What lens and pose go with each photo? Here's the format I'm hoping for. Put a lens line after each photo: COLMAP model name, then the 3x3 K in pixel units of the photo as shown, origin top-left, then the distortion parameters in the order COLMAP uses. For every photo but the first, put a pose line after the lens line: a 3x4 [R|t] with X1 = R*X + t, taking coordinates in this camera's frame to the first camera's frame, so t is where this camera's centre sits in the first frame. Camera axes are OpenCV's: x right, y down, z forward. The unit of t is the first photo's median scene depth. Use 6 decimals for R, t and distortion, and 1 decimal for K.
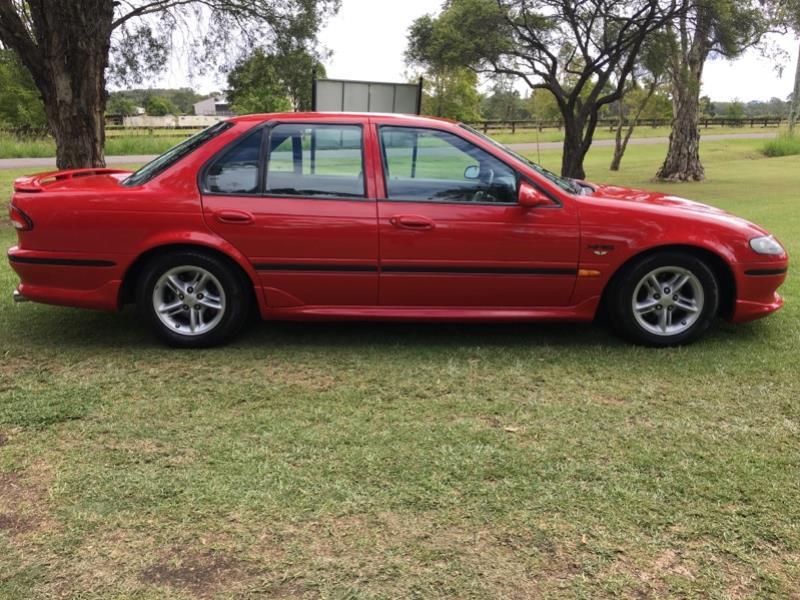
lens RADIAL K [[676.9, 0, 400.2], [0, 676.9, 300.8], [0, 0, 1]] dist [0.074113, -0.099980]
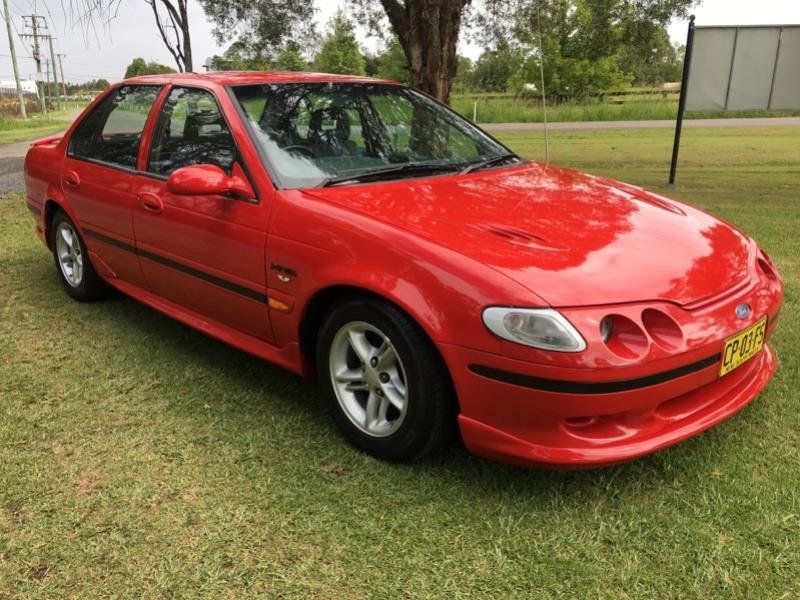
lens RADIAL K [[676.9, 0, 400.1], [0, 676.9, 299.5], [0, 0, 1]] dist [0.074113, -0.099980]
pose [[0.683491, 0.200948, -0.701755, 0.808344], [-0.168786, 0.978816, 0.115891, -0.140494], [0.710177, 0.039236, 0.702929, 0.595330]]
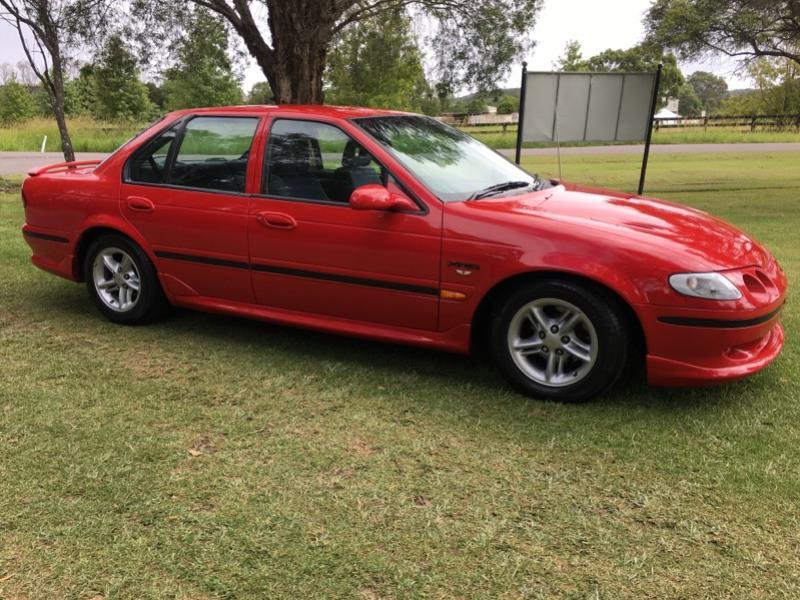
lens RADIAL K [[676.9, 0, 397.3], [0, 676.9, 299.9], [0, 0, 1]] dist [0.074113, -0.099980]
pose [[0.879596, 0.116171, -0.461318, 0.584829], [-0.114684, 0.992907, 0.031371, -0.051674], [0.461690, 0.025312, 0.886680, 0.226403]]
